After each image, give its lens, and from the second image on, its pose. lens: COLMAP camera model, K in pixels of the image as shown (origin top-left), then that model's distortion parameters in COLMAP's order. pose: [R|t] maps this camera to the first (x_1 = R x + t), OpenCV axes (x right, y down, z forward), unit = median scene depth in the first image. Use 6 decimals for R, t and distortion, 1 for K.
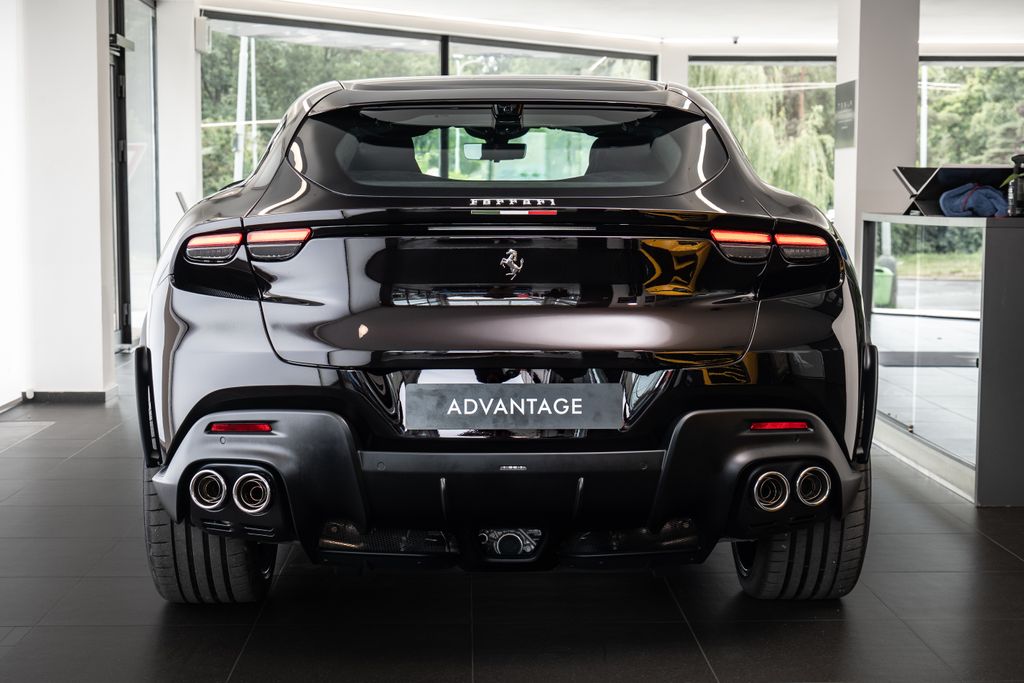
lens RADIAL K [[1699.6, 0, 512.0], [0, 1699.6, 341.5], [0, 0, 1]] dist [-0.019293, 0.107608]
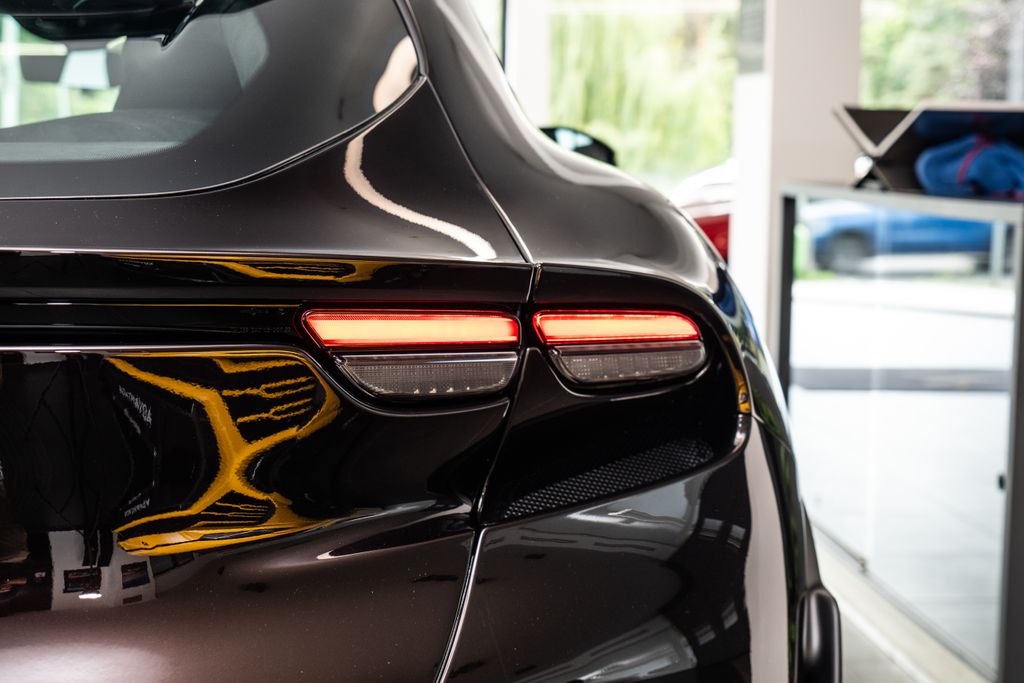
lens RADIAL K [[1936.3, 0, 512.0], [0, 1936.3, 341.5], [0, 0, 1]] dist [0.022709, -0.206438]
pose [[0.997532, -0.002902, 0.070159, 0.083453], [0.001528, 0.999806, 0.019631, -0.043633], [-0.070202, -0.019475, 0.997343, 0.425356]]
